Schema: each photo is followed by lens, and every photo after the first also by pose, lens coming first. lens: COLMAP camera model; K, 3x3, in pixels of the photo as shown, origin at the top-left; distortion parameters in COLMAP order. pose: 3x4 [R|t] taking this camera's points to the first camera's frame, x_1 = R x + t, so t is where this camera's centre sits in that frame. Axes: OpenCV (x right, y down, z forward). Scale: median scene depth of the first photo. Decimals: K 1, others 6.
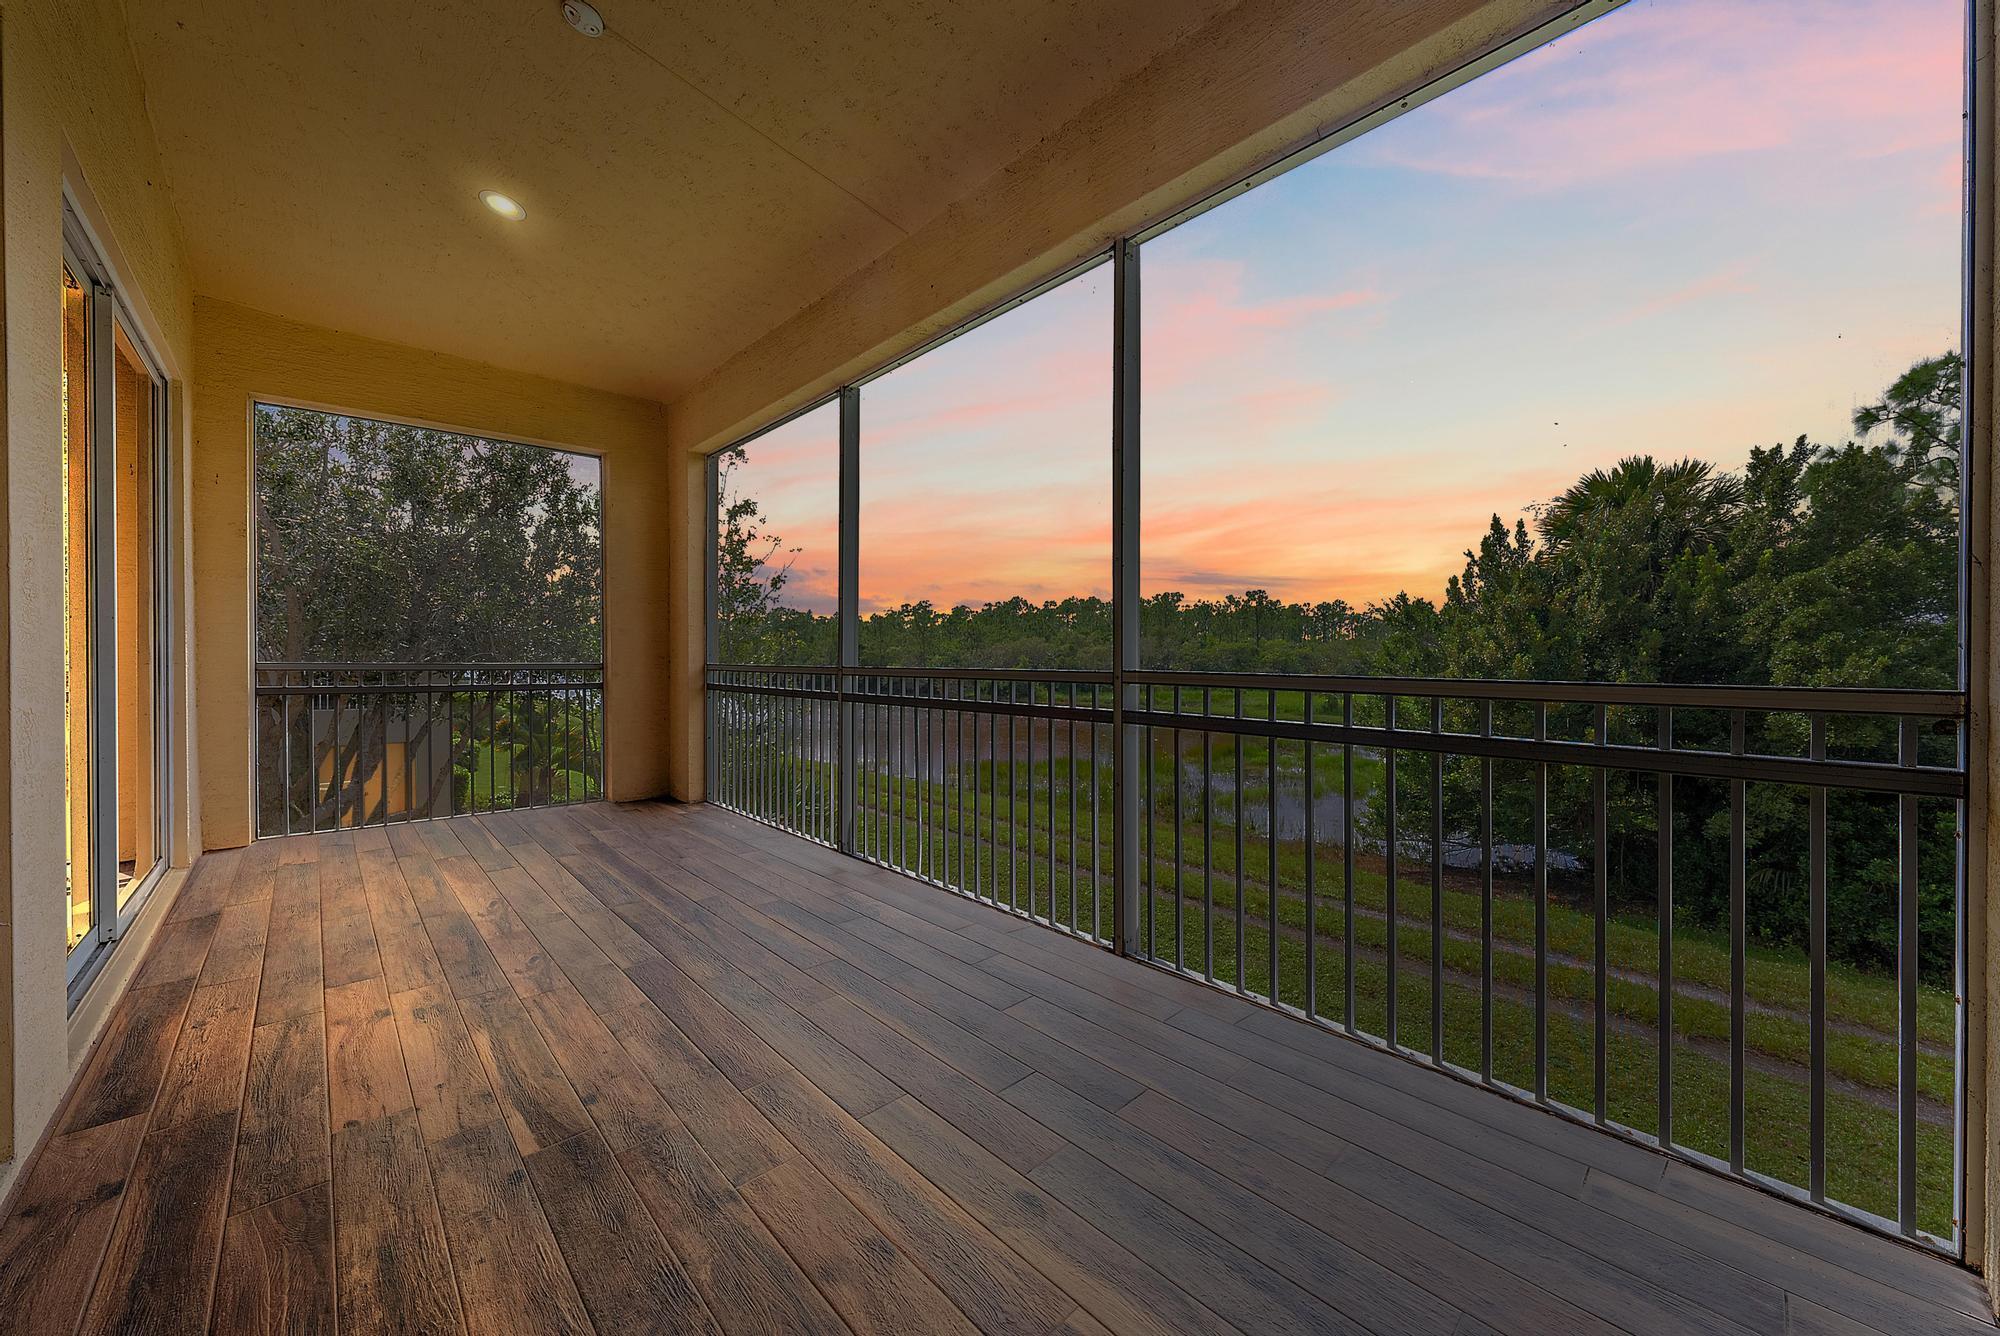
lens RADIAL K [[719.2, 0, 1000.3], [0, 719.2, 658.7], [0, 0, 1]] dist [-0.002531, 0.000316]
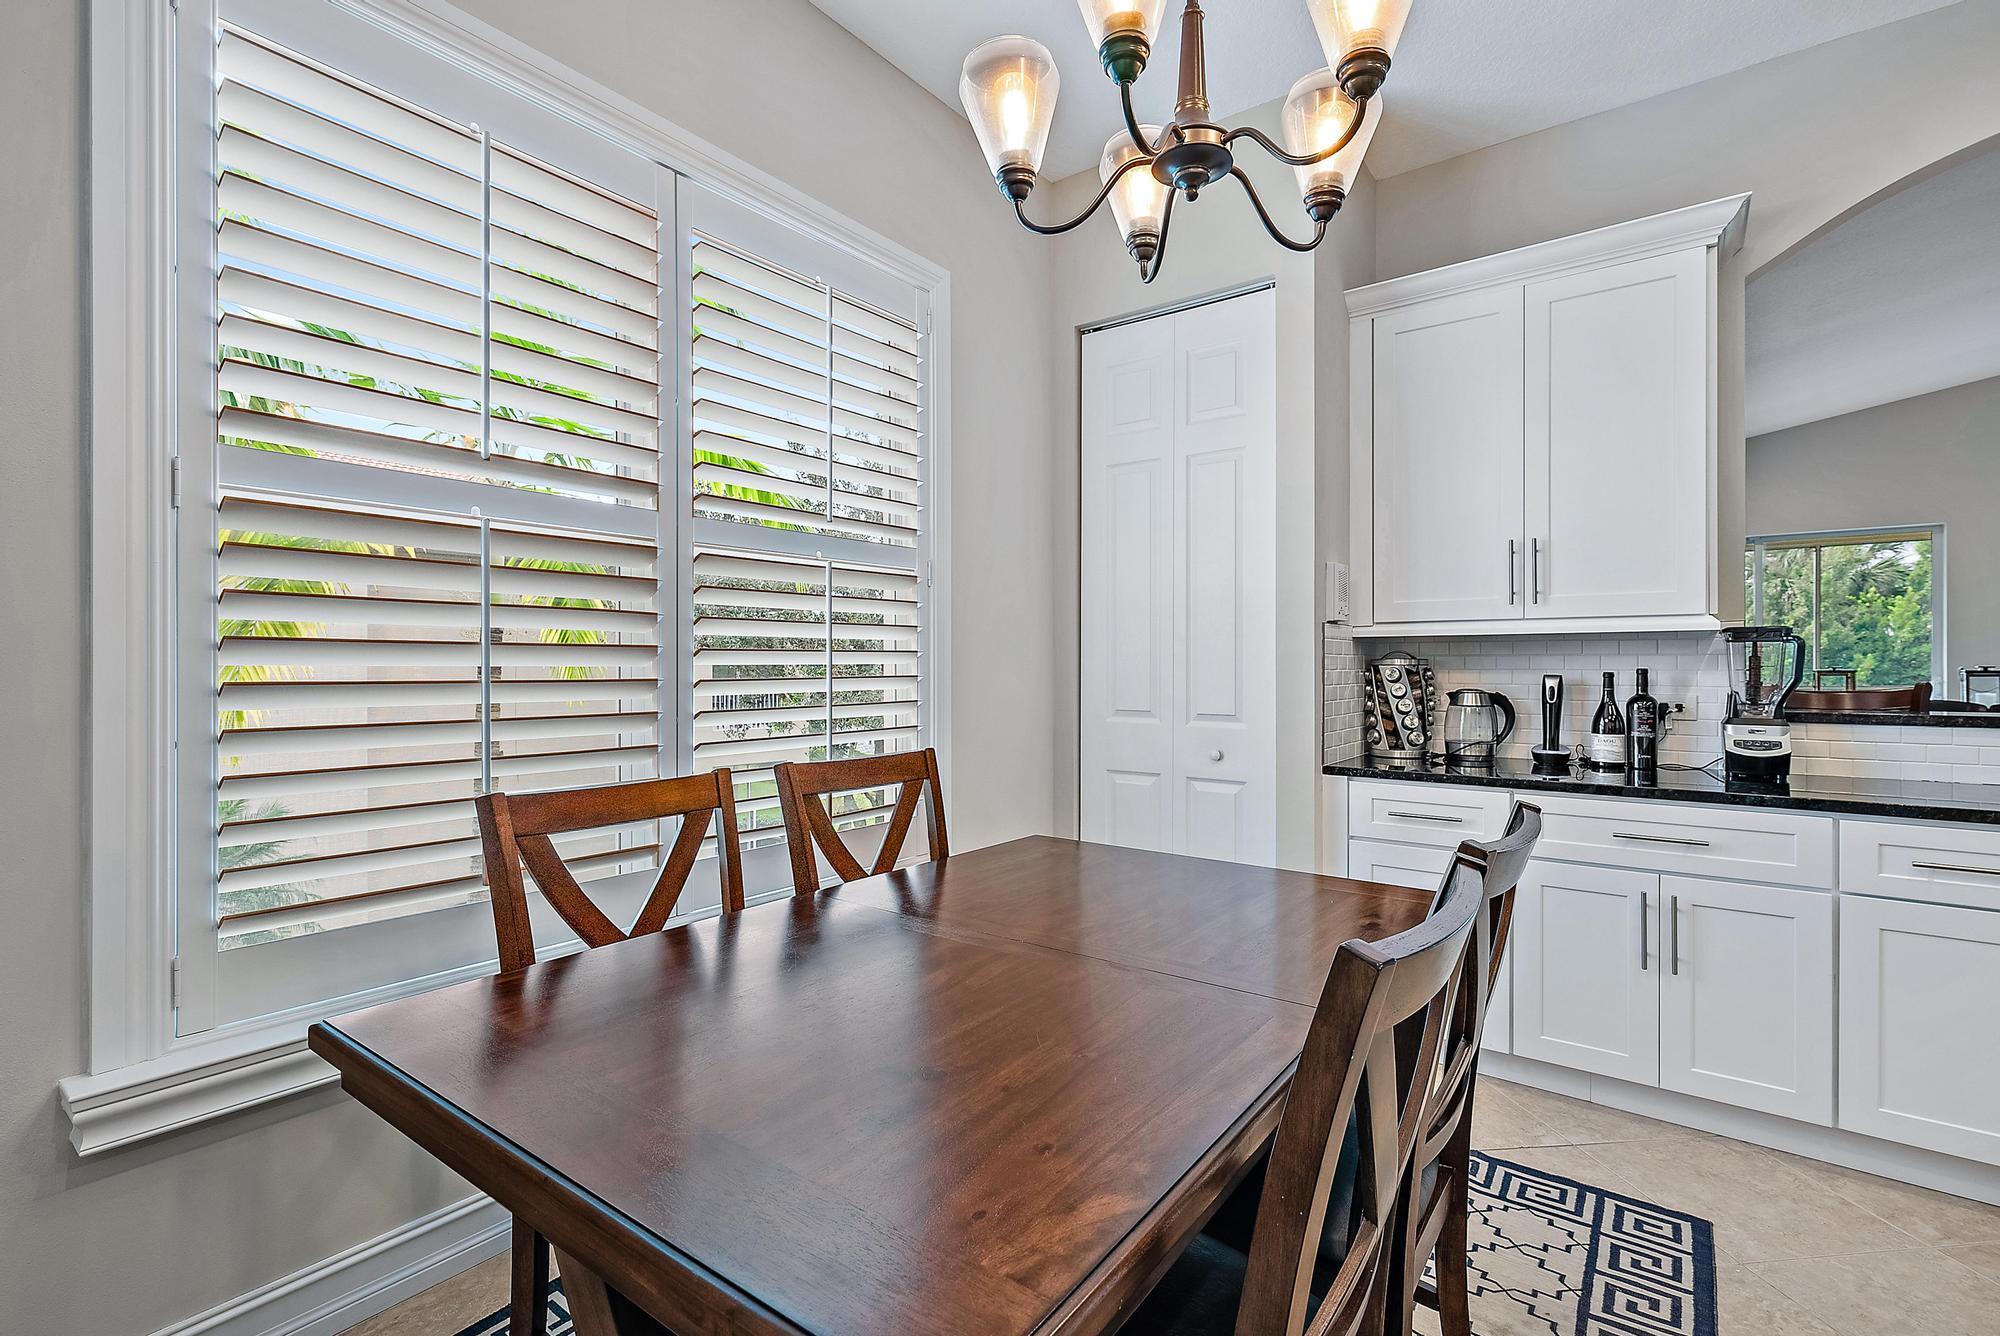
lens RADIAL K [[912.5, 0, 1011.6], [0, 912.5, 664.0], [0, 0, 1]] dist [0.008144, 0.000200]
pose [[0.985888, 0.002093, 0.167393, -0.784947], [-0.000427, 0.999950, -0.009986, -0.006430], [-0.167405, 0.009774, 0.985840, -0.316592]]
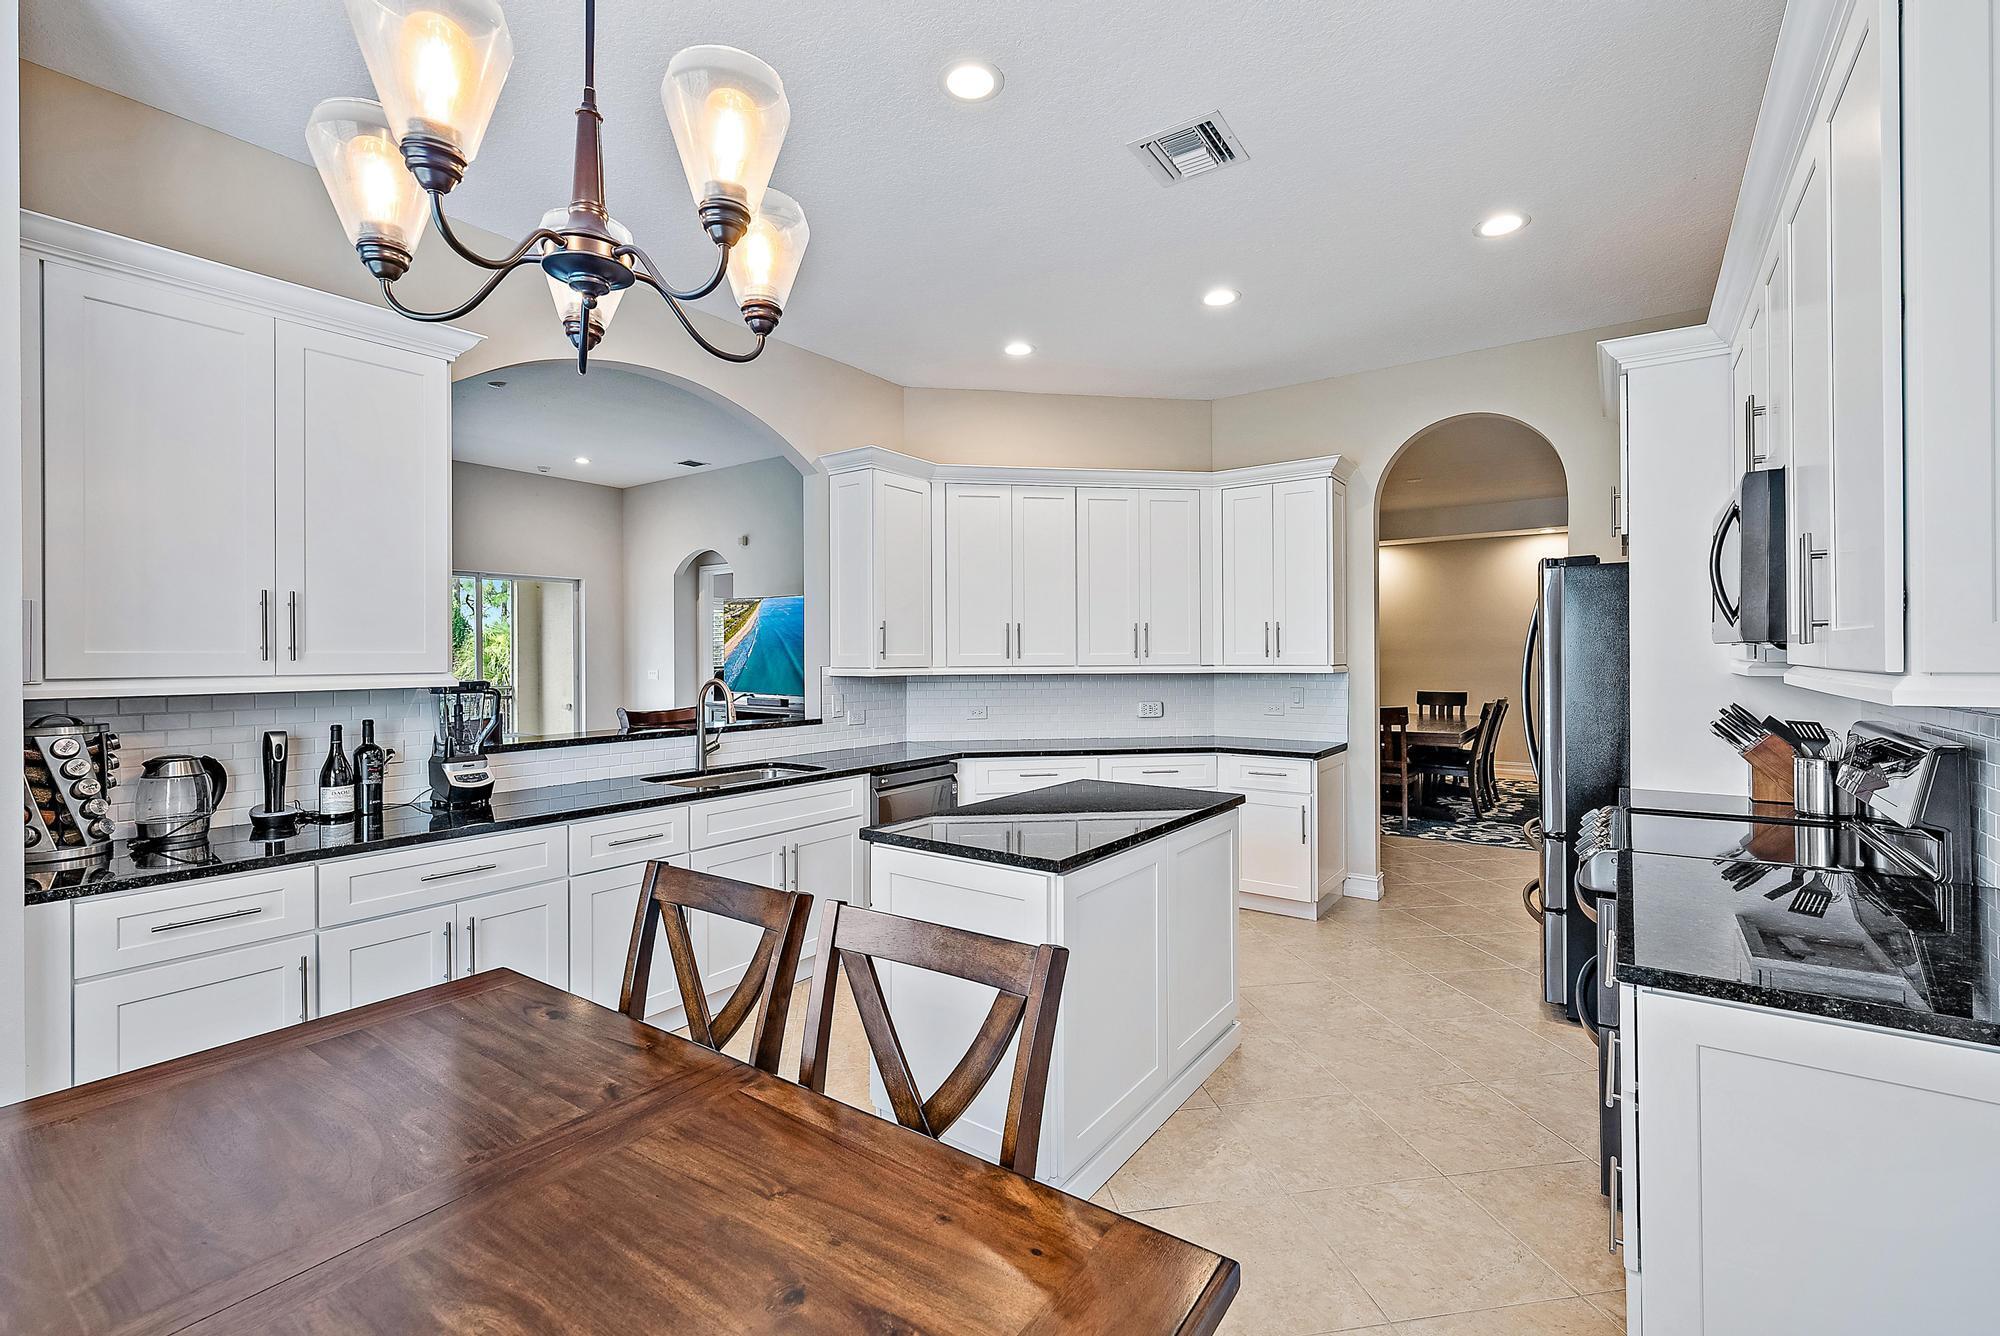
lens RADIAL K [[857.8, 0, 1005.2], [0, 857.8, 652.7], [0, 0, 1]] dist [-0.000625, -0.000479]
pose [[-0.180422, 0.005299, 0.983575, -0.836941], [0.014919, 0.999885, -0.002650, -0.019820], [-0.983476, 0.014196, -0.180481, -0.255227]]
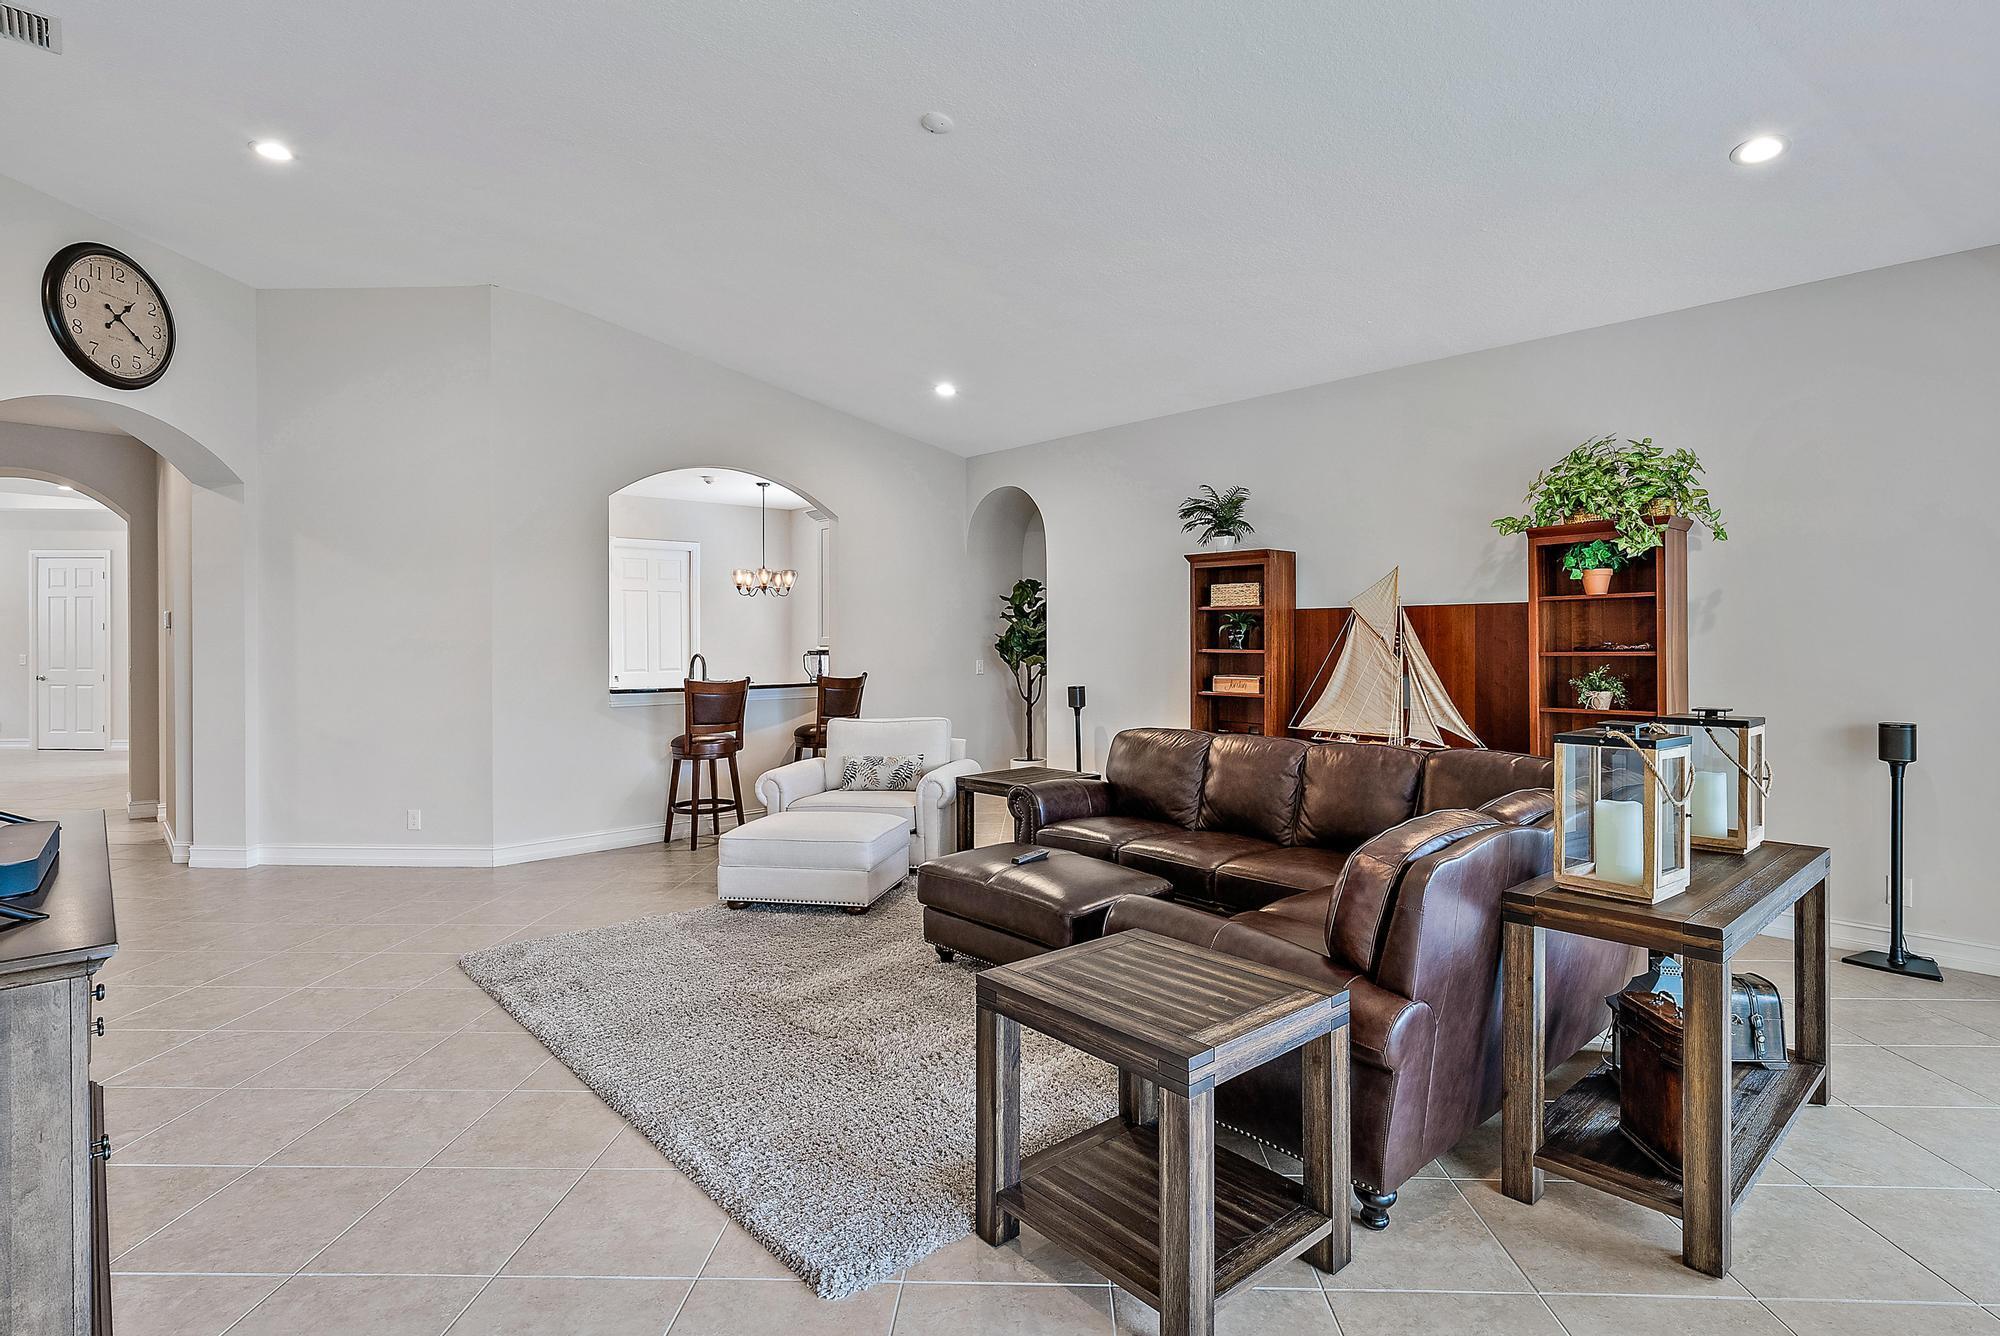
lens RADIAL K [[1010.9, 0, 1007.8], [0, 1010.9, 659.2], [0, 0, 1]] dist [0.001438, 0.000046]
pose [[-0.045909, 0.019052, -0.998764, -0.054570], [-0.009113, 0.999769, 0.019490, -0.022353], [0.998904, 0.009997, -0.045724, -0.037221]]
